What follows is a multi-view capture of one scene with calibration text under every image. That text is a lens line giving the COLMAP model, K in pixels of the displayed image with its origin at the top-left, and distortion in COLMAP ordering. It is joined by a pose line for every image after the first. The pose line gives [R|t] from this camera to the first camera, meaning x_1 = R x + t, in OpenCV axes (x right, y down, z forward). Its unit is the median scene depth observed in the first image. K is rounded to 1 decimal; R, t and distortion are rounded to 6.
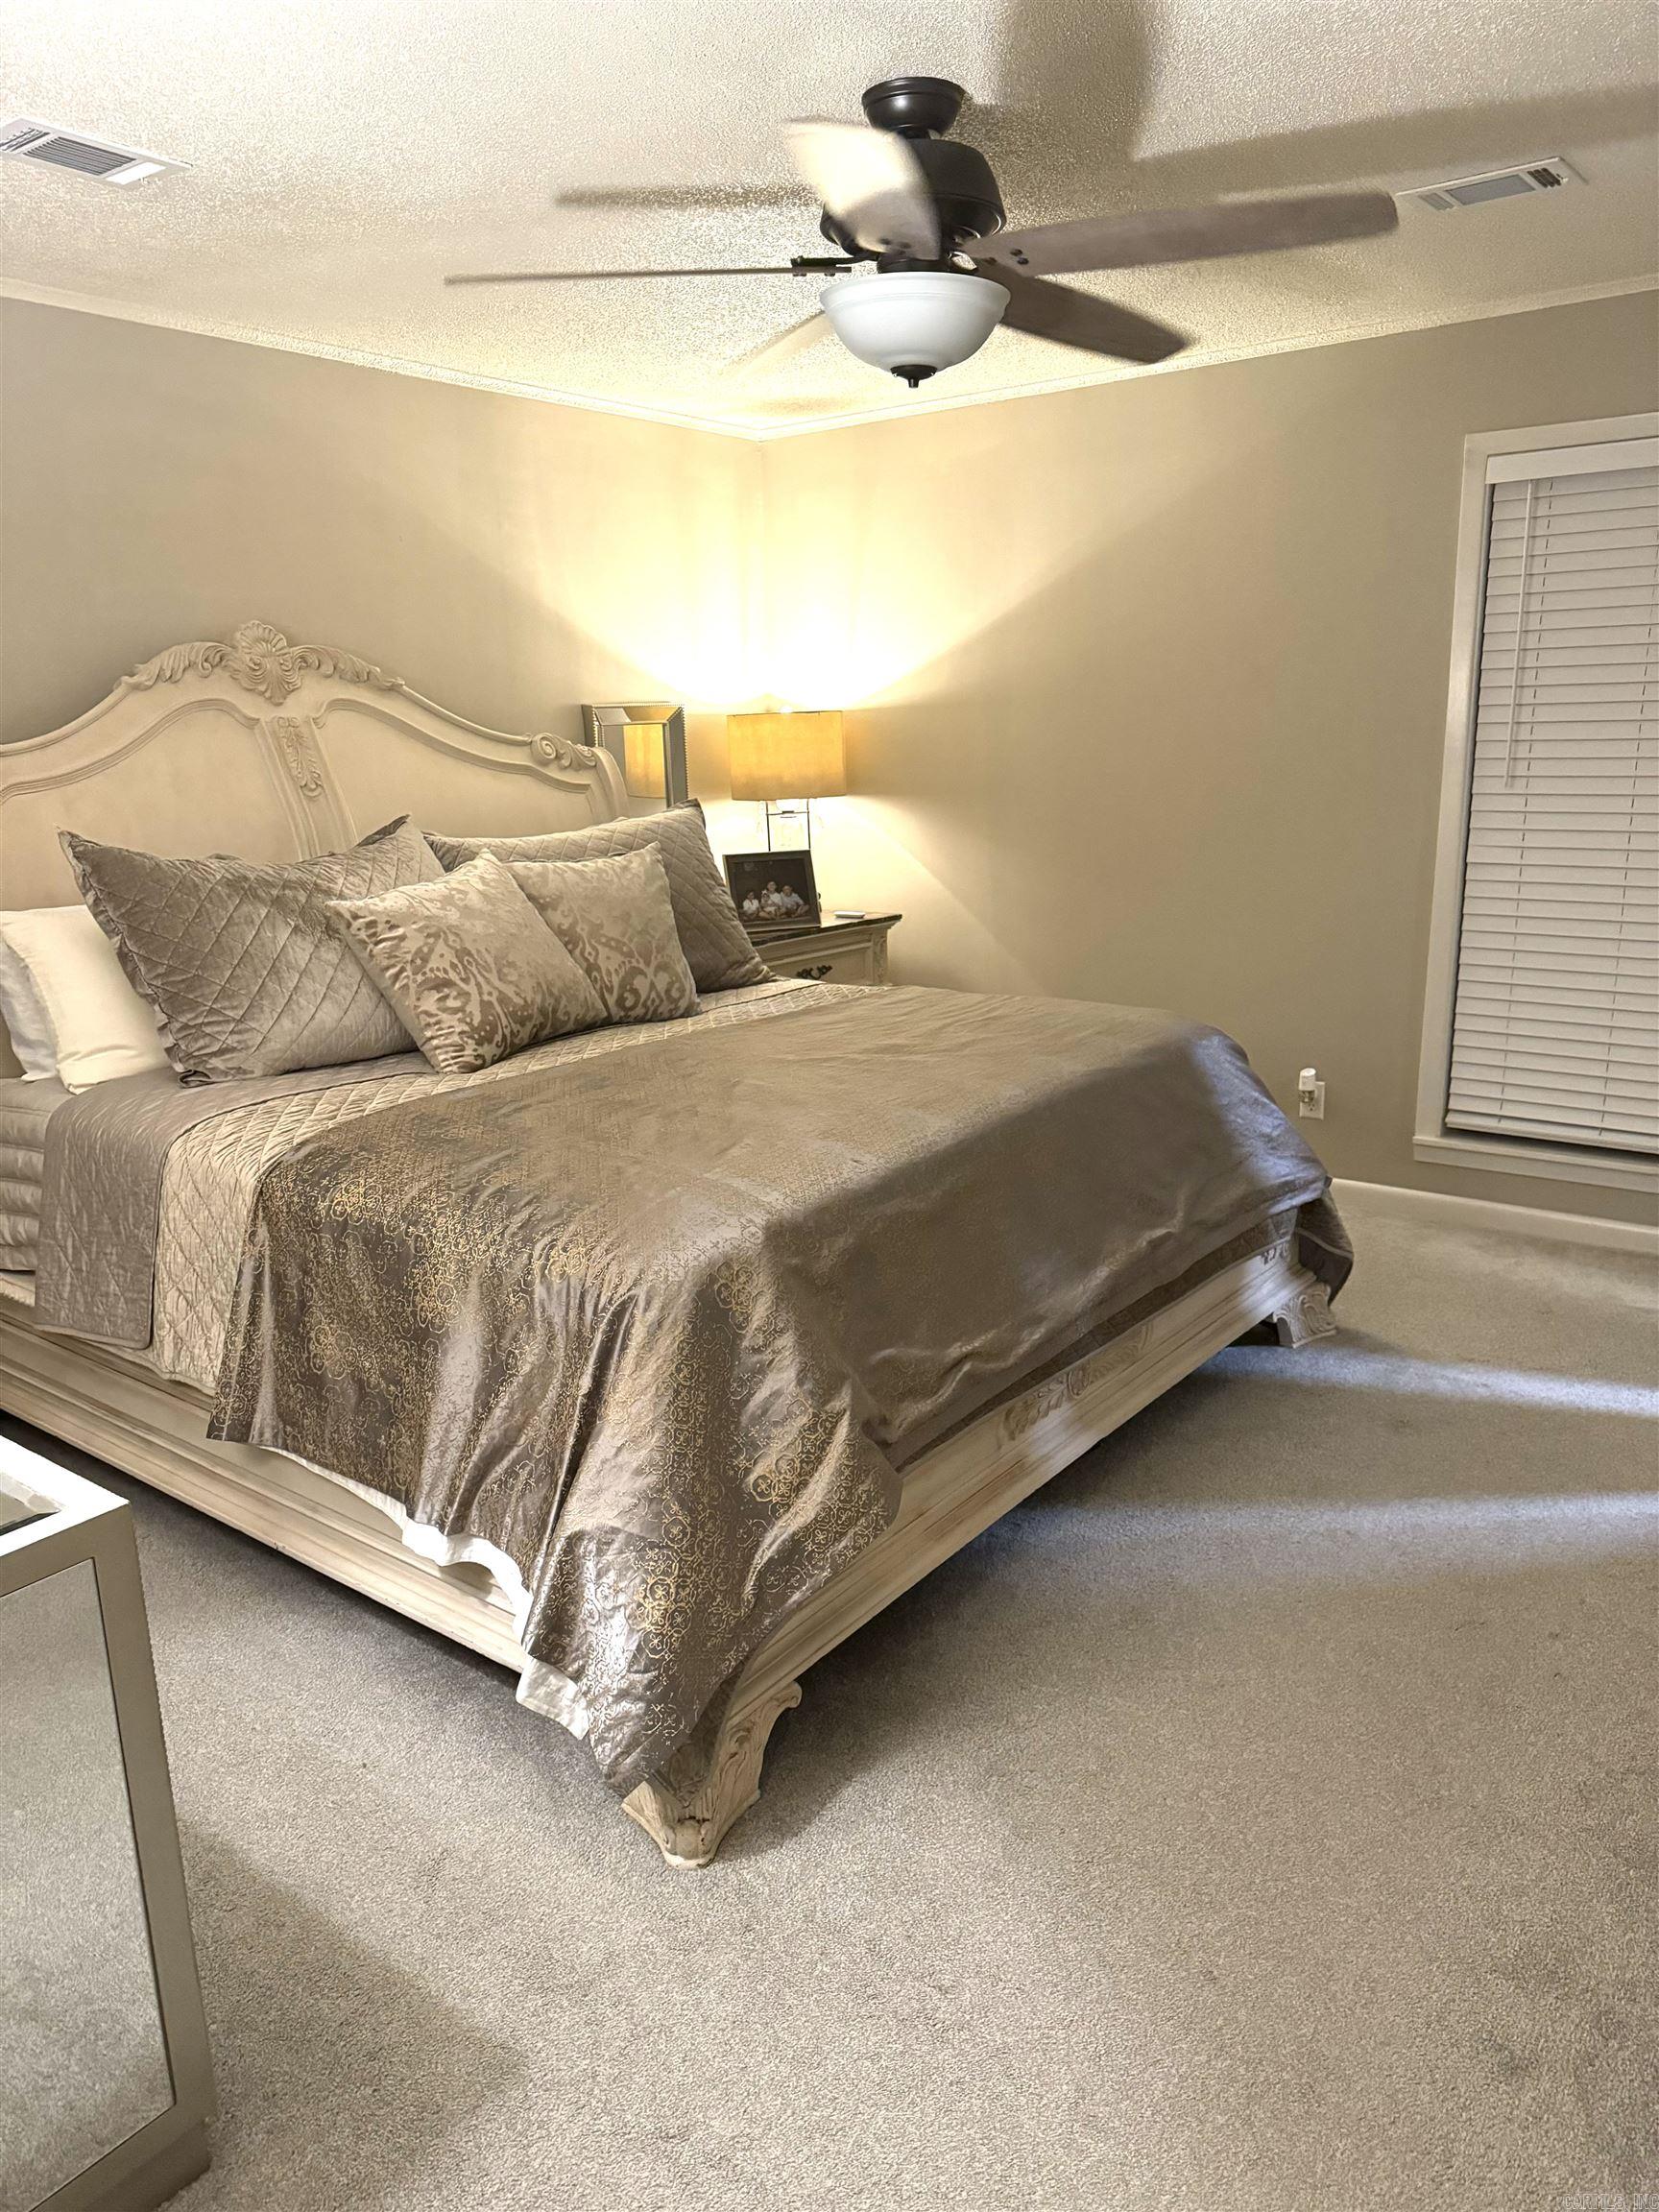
lens RADIAL K [[1556.3, 0, 829.5], [0, 1556.3, 1106.0], [0, 0, 1]] dist [0.006994, 0.009019]
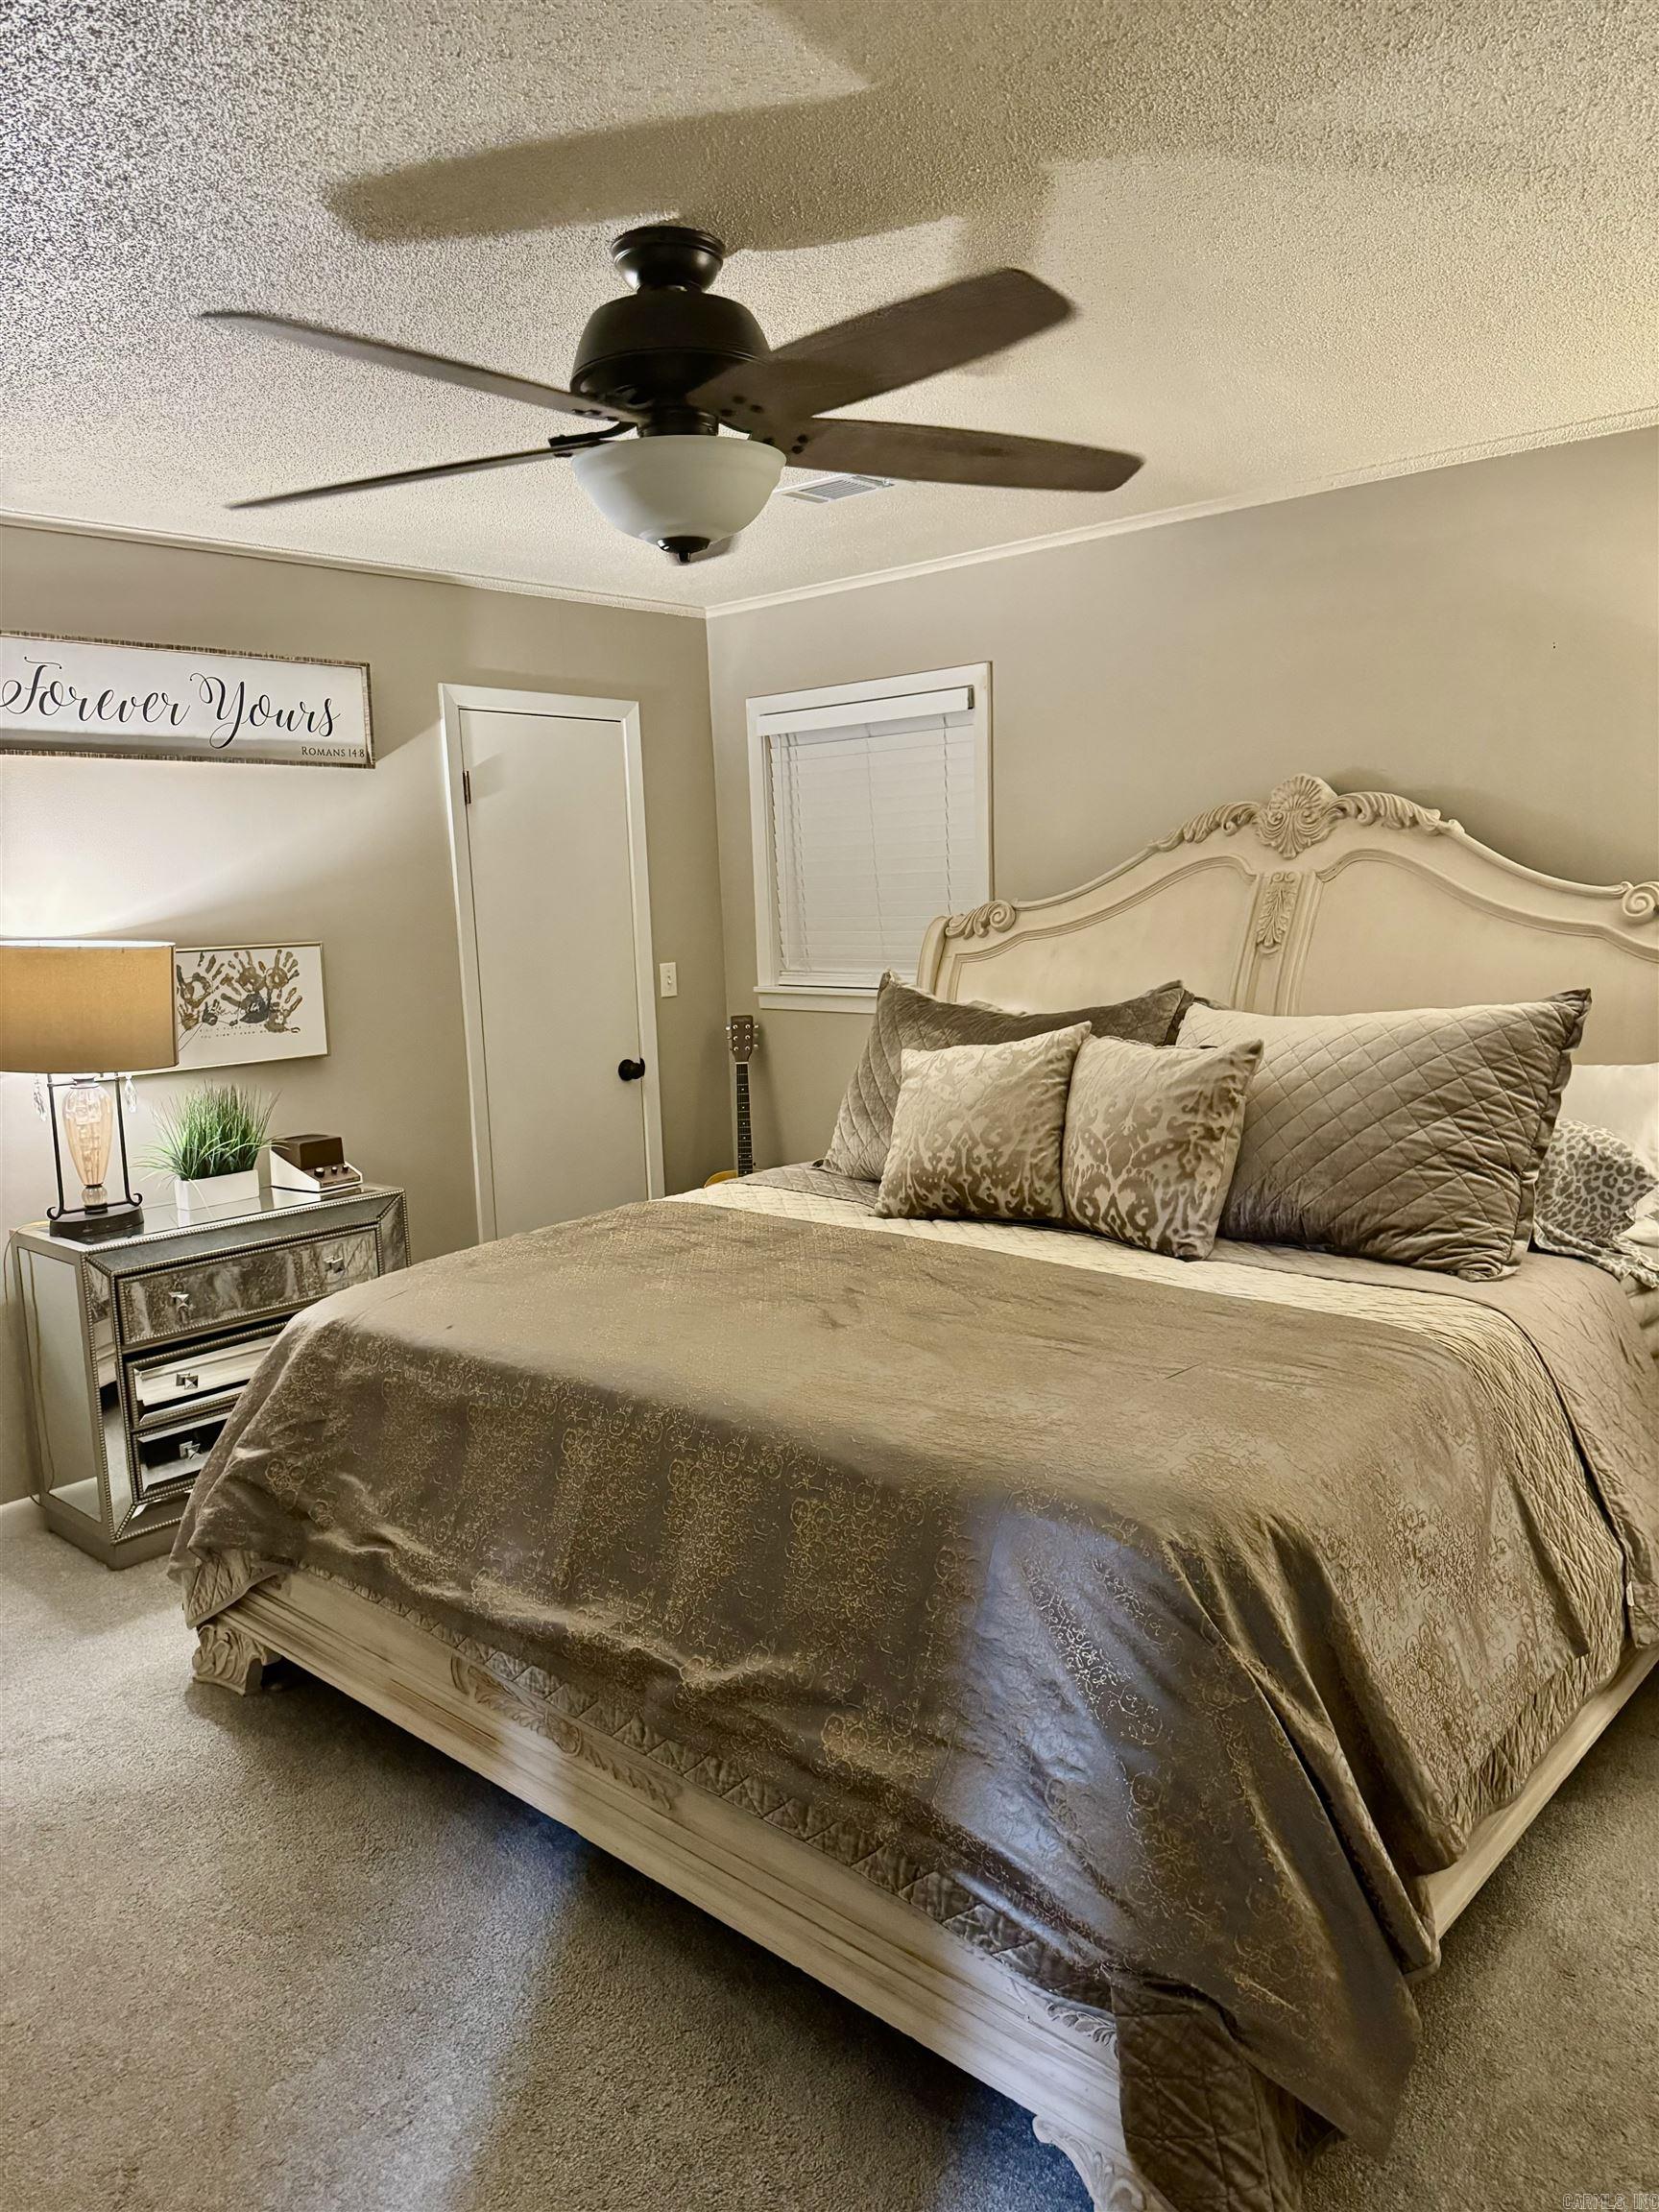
lens RADIAL K [[1513.3, 0, 841.6], [0, 1513.3, 1064.3], [0, 0, 1]] dist [0.004738, -0.019358]
pose [[-0.062192, 0.141672, -0.987958, 0.766894], [-0.198606, 0.968321, 0.151359, -0.269149], [0.978104, 0.205627, -0.032085, 0.955353]]
